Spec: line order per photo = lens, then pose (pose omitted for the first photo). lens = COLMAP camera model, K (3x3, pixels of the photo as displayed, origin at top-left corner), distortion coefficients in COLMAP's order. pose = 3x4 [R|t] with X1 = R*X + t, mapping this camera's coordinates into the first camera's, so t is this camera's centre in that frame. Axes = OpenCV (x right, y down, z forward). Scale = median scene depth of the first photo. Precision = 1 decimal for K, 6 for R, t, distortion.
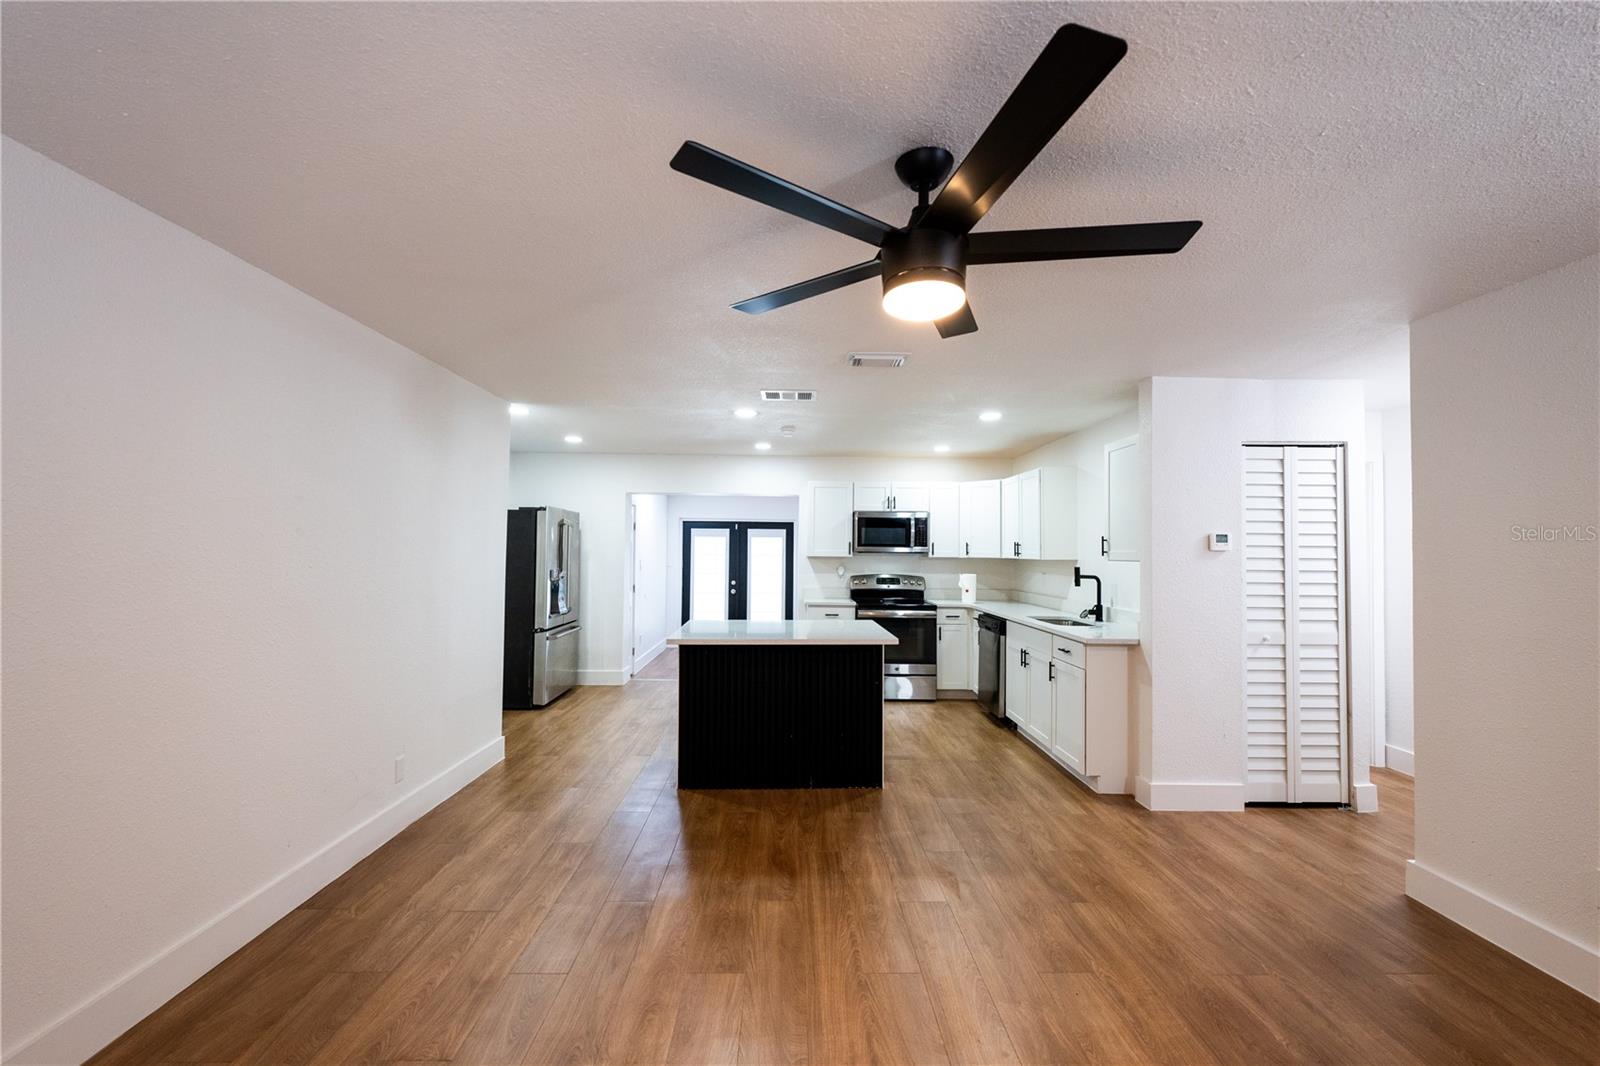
lens RADIAL K [[642.8, 0, 800.0], [0, 642.8, 533.0], [0, 0, 1]] dist [0.000555, -0.000095]
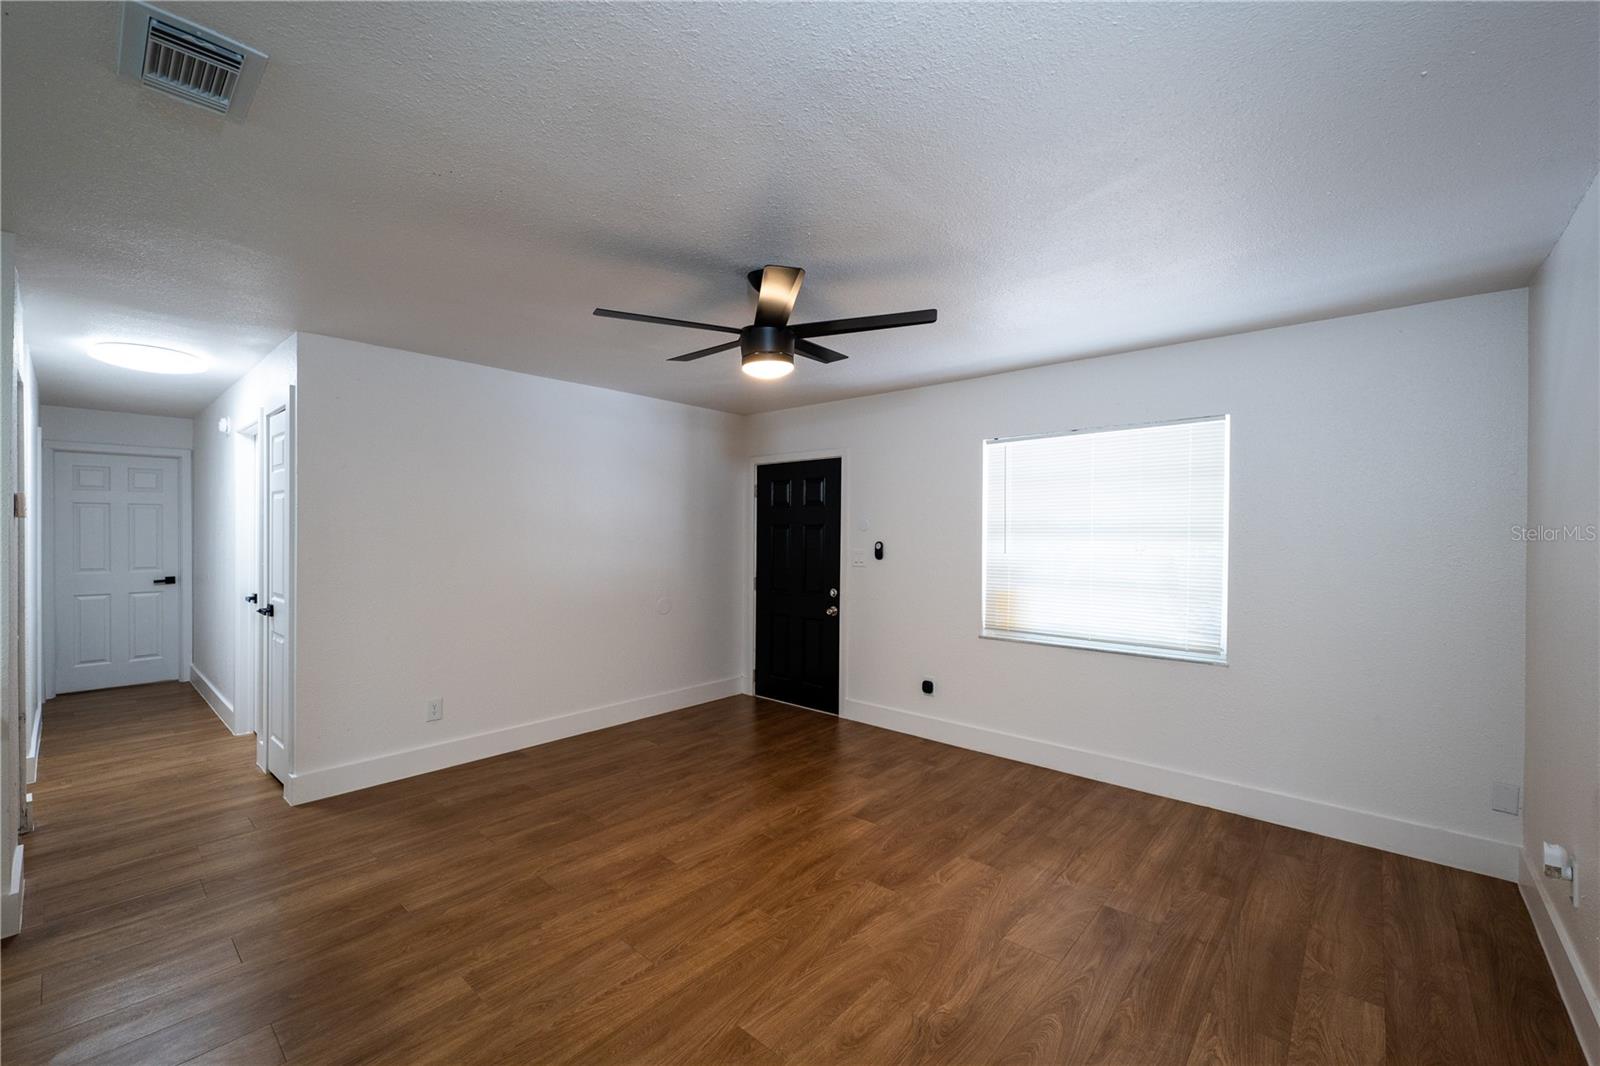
lens RADIAL K [[651.0, 0, 800.1], [0, 651.0, 536.1], [0, 0, 1]] dist [0.002682, -0.000451]
pose [[-0.736396, -0.018594, 0.676295, -0.250588], [-0.031309, 0.999488, -0.006612, 0.016120], [-0.675826, -0.026043, -0.736601, 0.559466]]
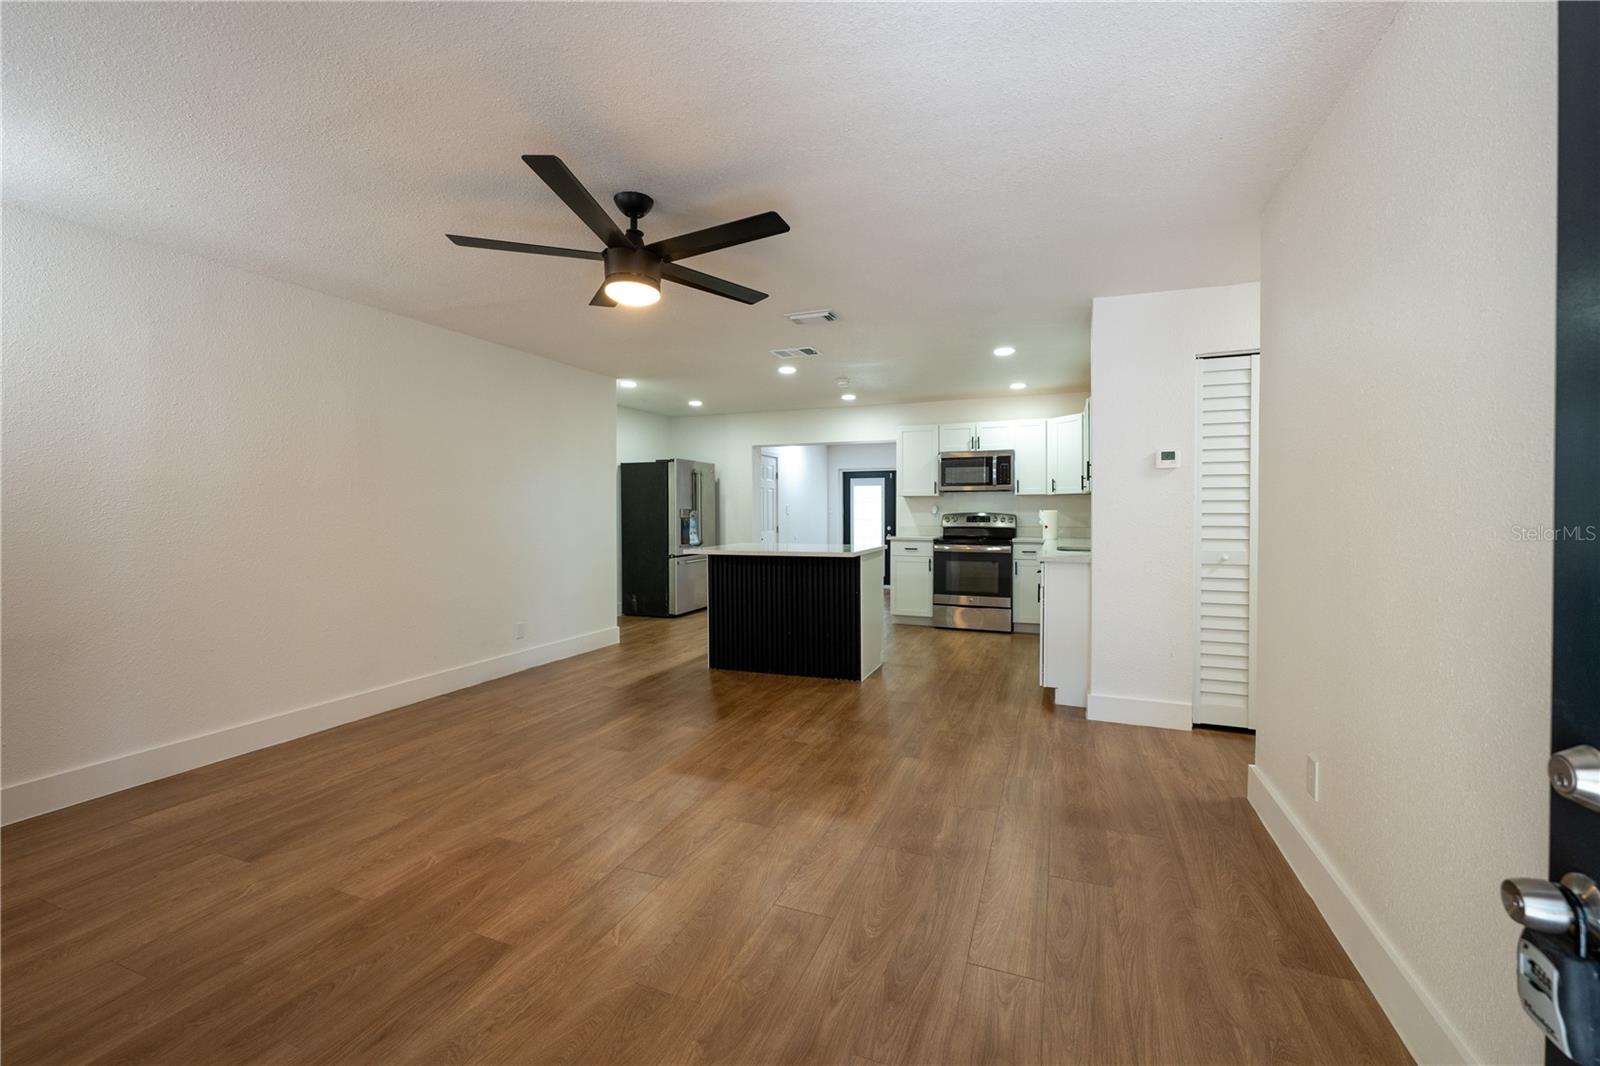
lens RADIAL K [[650.1, 0, 811.4], [0, 650.1, 515.4], [0, 0, 1]] dist [0.001918, -0.000179]
pose [[0.927120, -0.007799, -0.374684, 0.307447], [0.020995, 0.999294, 0.031150, 0.033718], [0.374177, -0.036746, 0.926629, -0.078247]]
